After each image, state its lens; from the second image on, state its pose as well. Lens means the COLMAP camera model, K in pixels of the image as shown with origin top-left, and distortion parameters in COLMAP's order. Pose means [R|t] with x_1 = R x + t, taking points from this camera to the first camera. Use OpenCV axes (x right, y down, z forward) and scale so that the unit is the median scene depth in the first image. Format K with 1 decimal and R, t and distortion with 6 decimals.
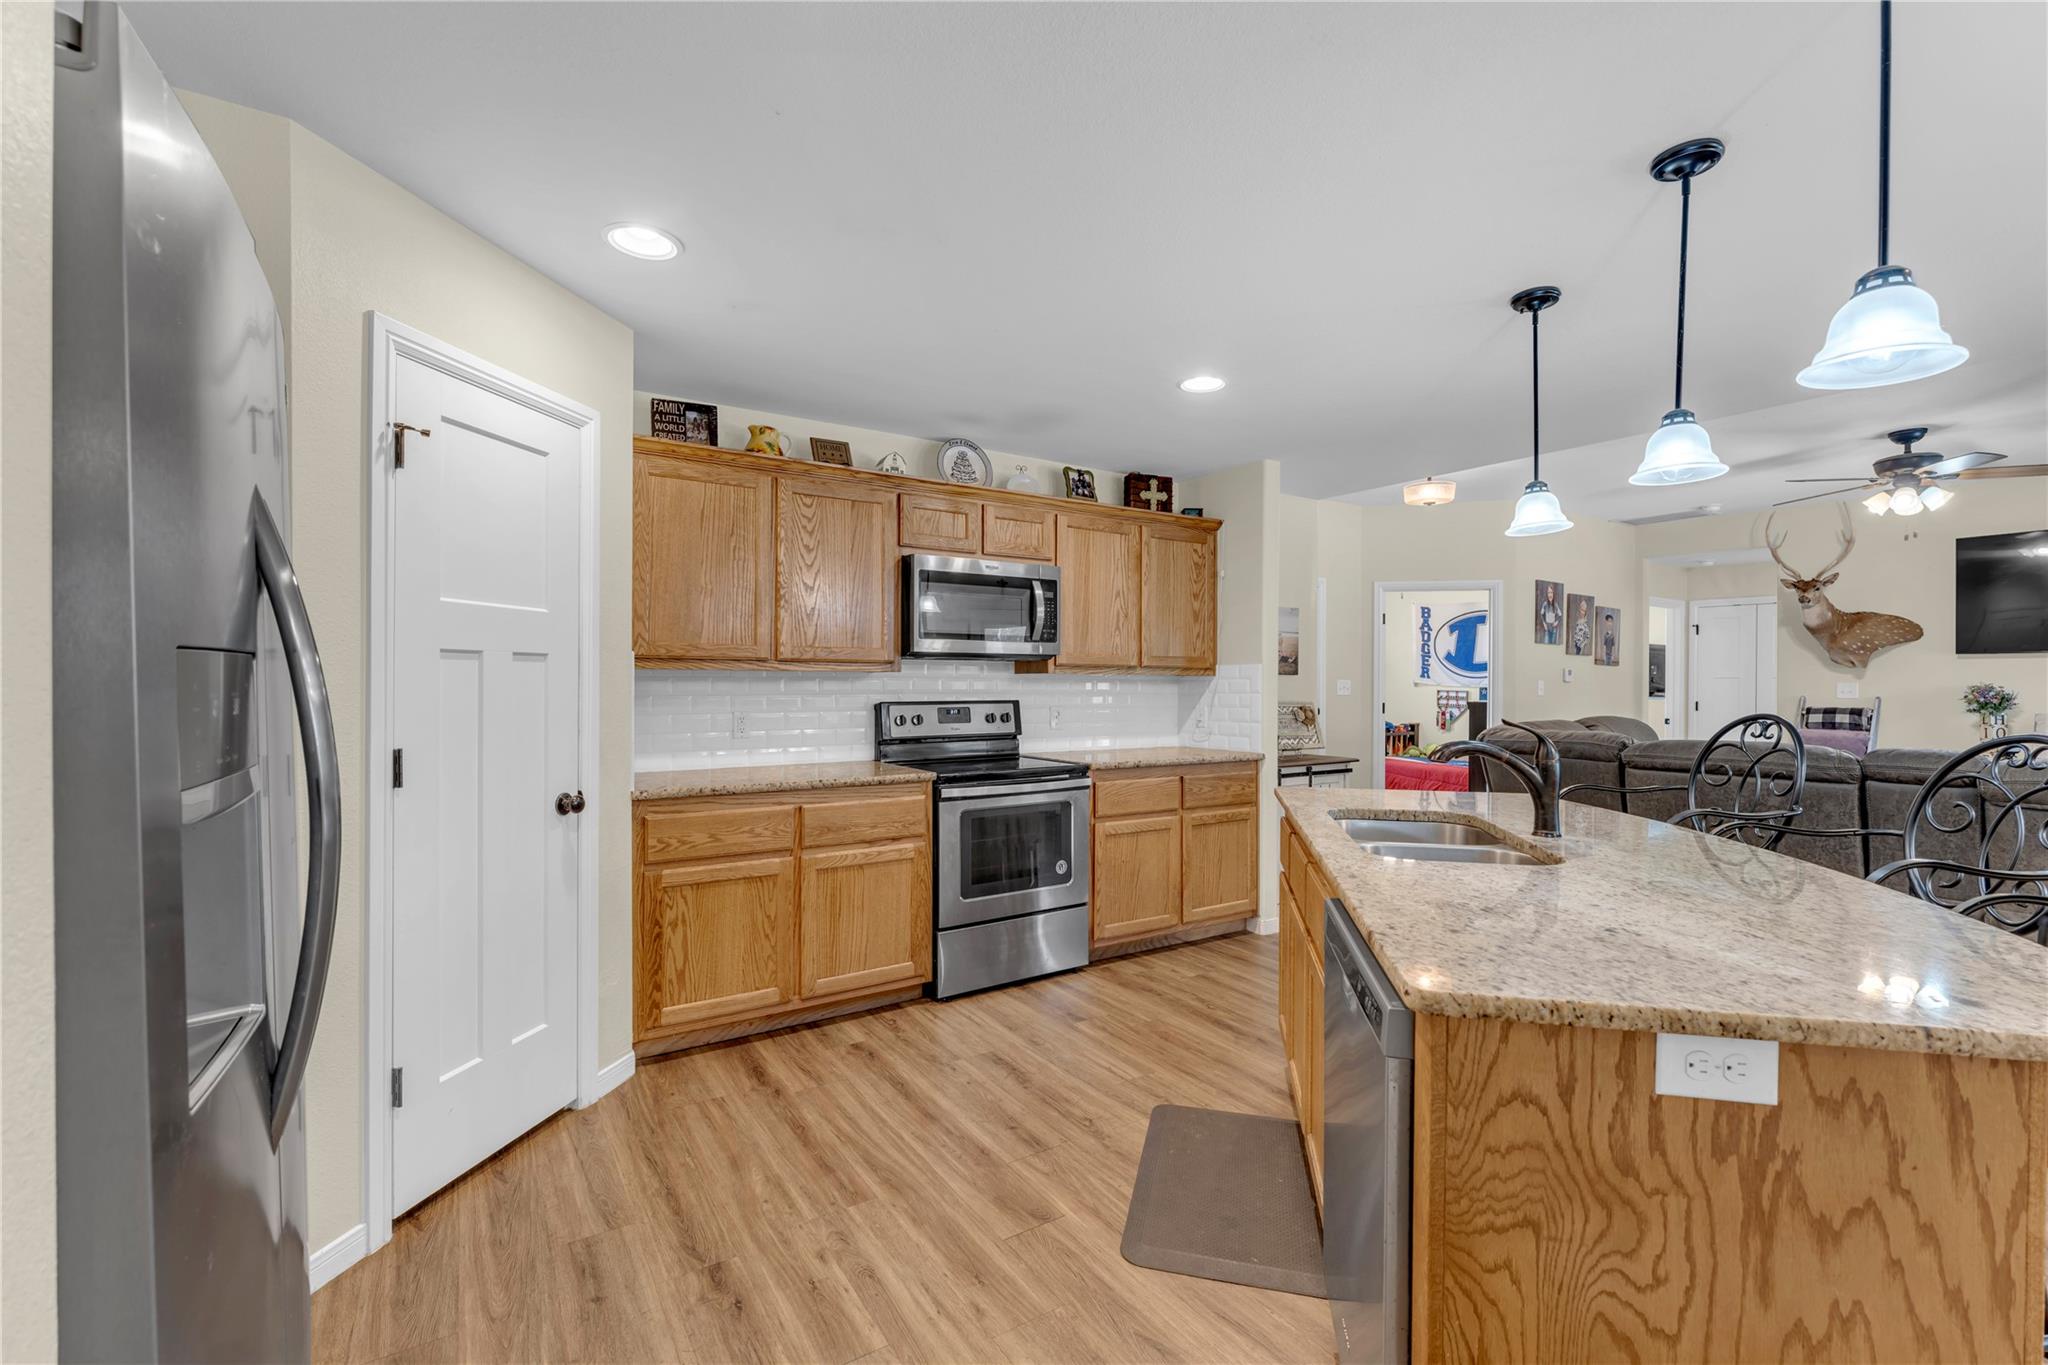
lens RADIAL K [[860.4, 0, 1014.2], [0, 860.4, 686.0], [0, 0, 1]] dist [-0.000154, -0.000074]
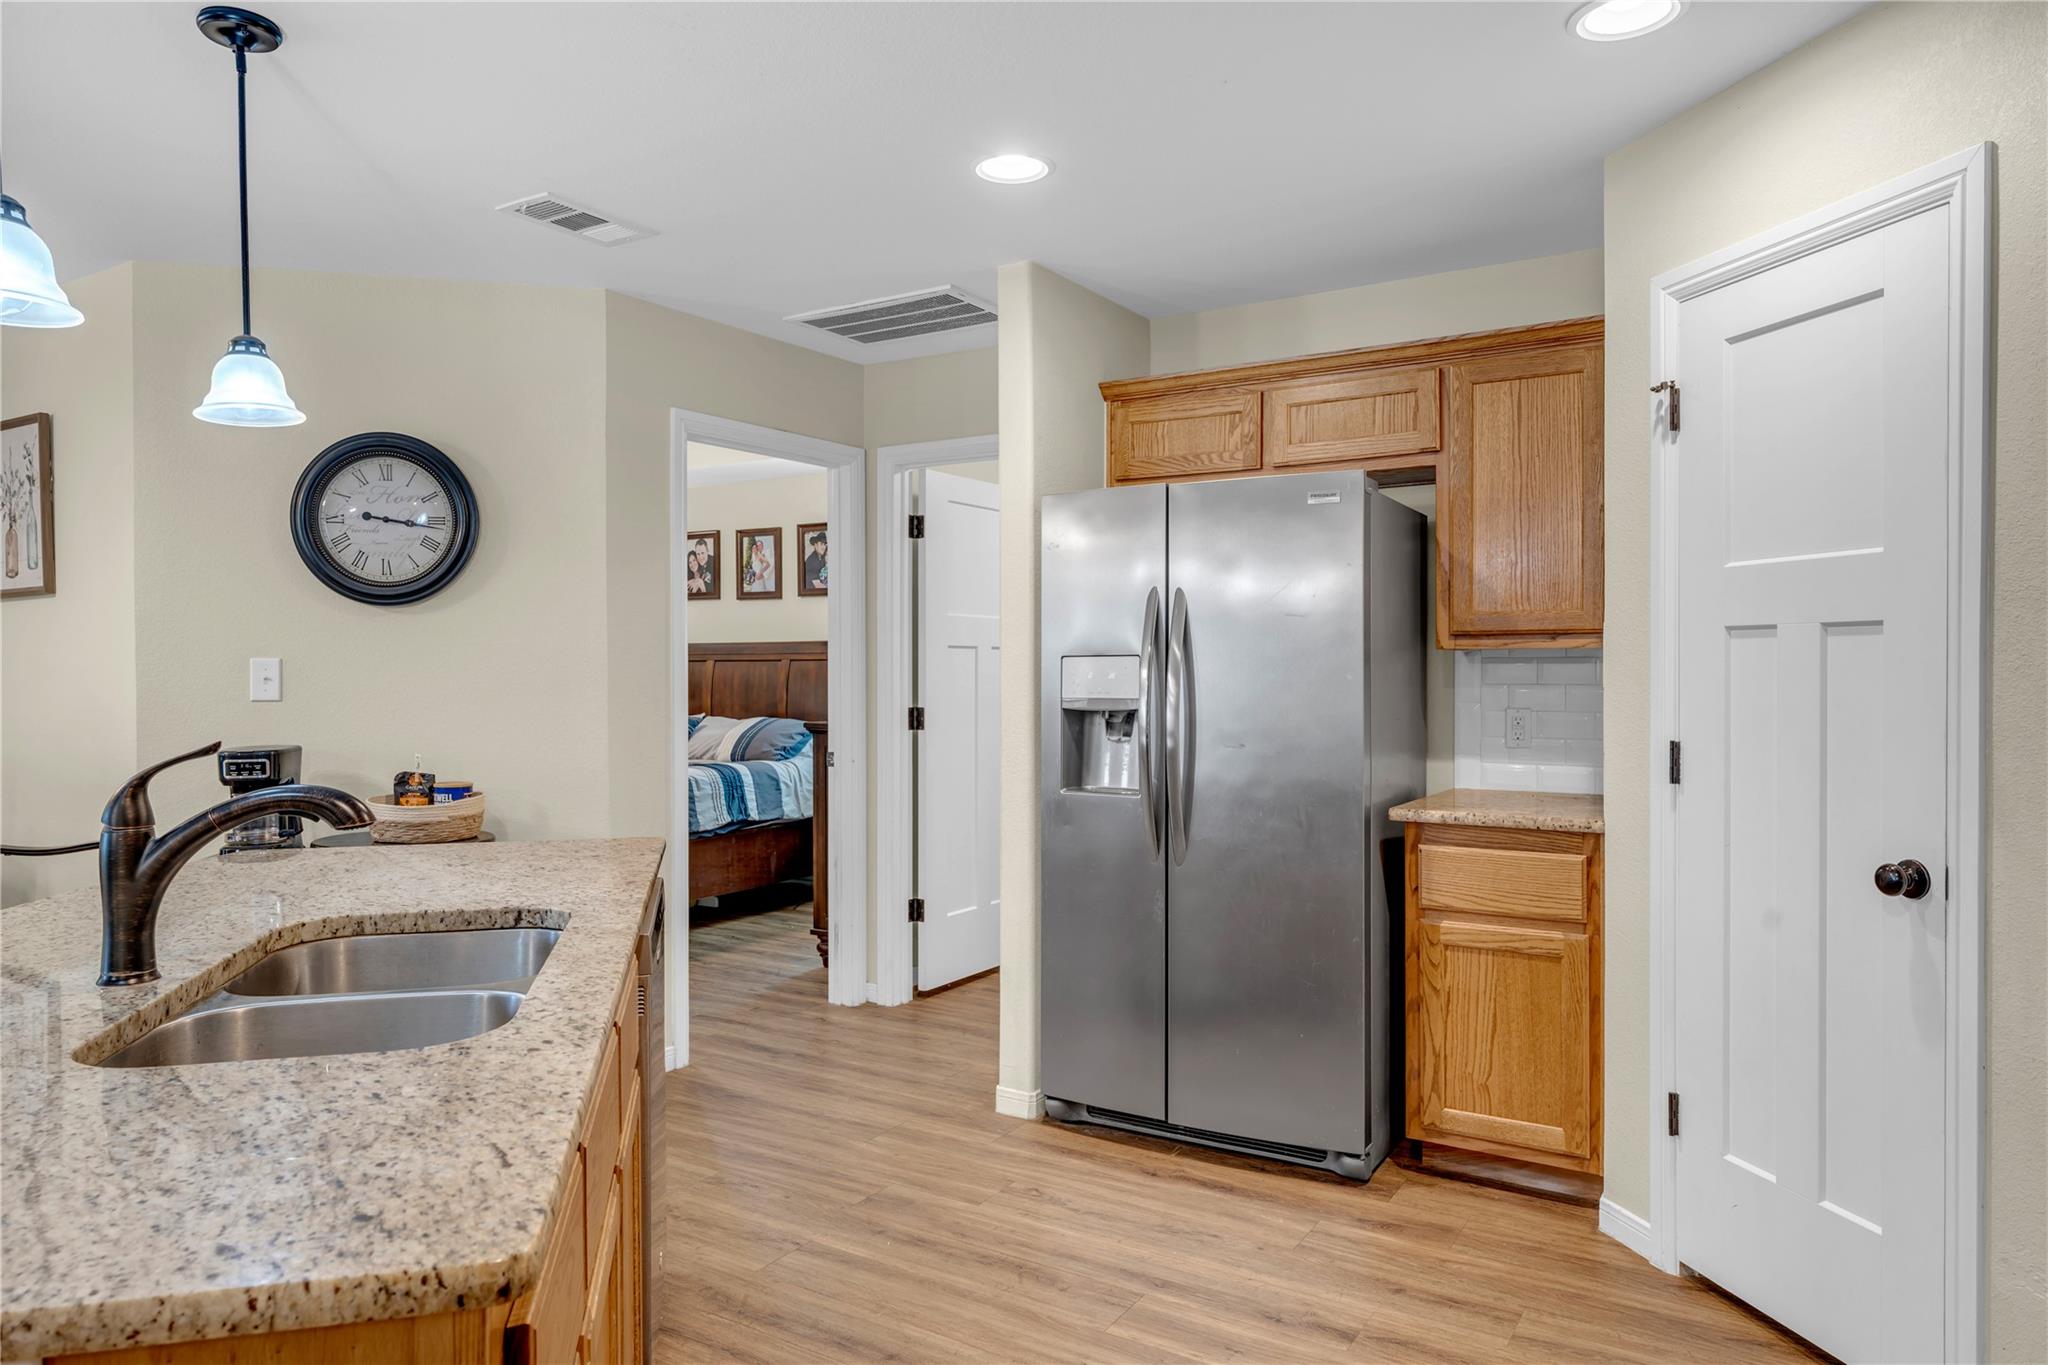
lens RADIAL K [[1307.4, 0, 974.7], [0, 1307.4, 674.0], [0, 0, 1]] dist [0.001115, 0.000924]
pose [[-0.912107, 0.001832, -0.409948, 0.151676], [-0.003241, 0.999927, 0.011680, -0.003293], [0.409939, 0.011982, -0.912034, 0.571446]]
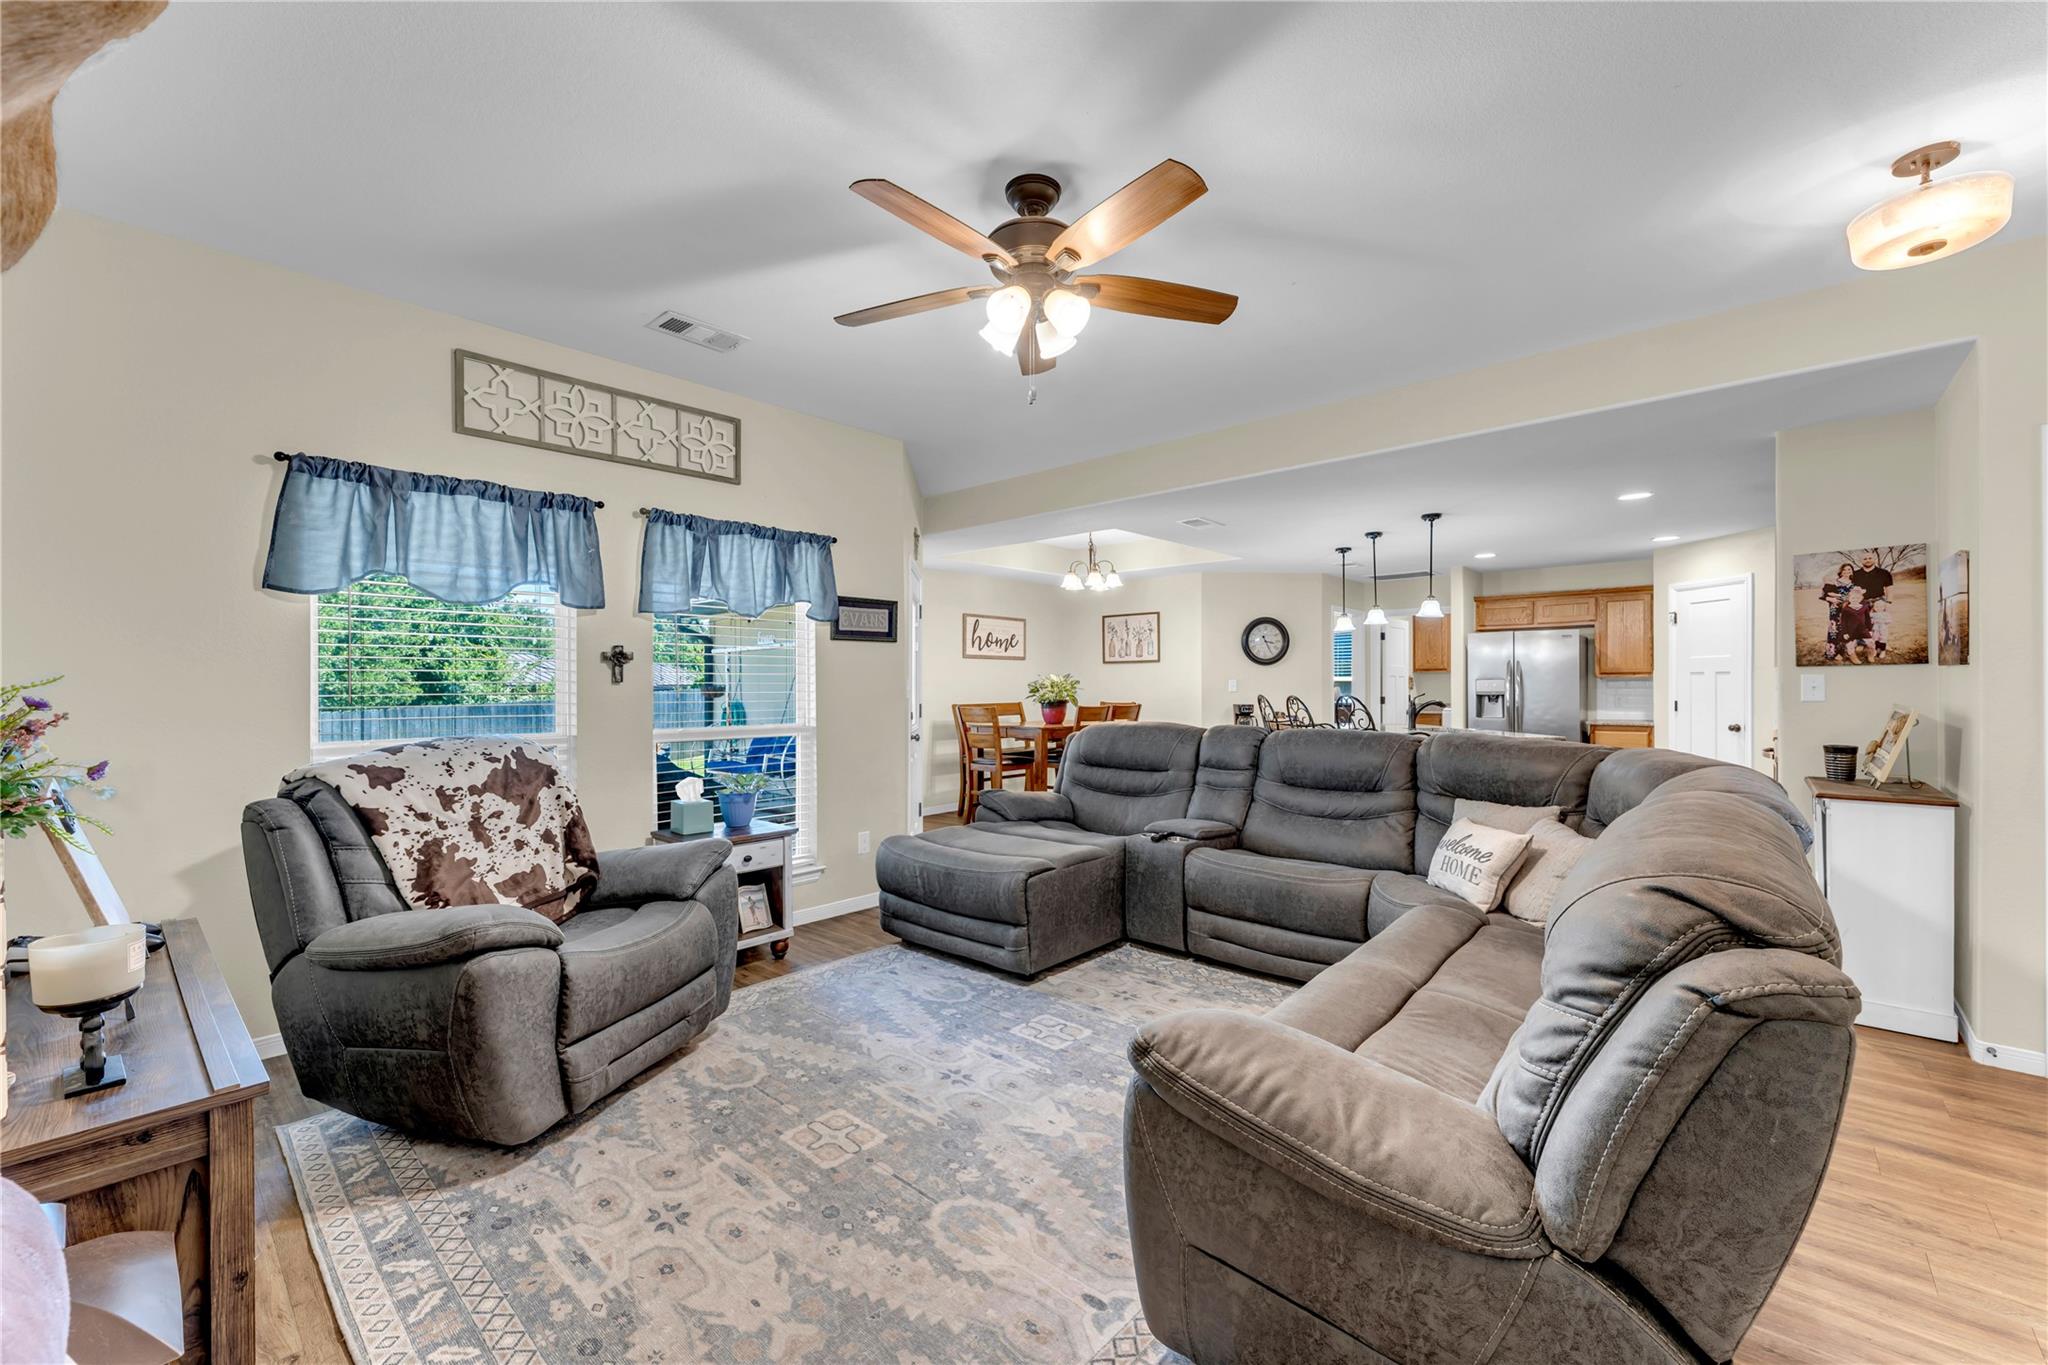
lens RADIAL K [[829.3, 0, 981.2], [0, 829.3, 682.2], [0, 0, 1]] dist [-0.001900, -0.000166]
pose [[-0.970777, -0.003953, -0.239951, 0.873576], [-0.004528, 0.999988, 0.001844, 0.000389], [0.239941, 0.002877, -0.970783, 1.083252]]
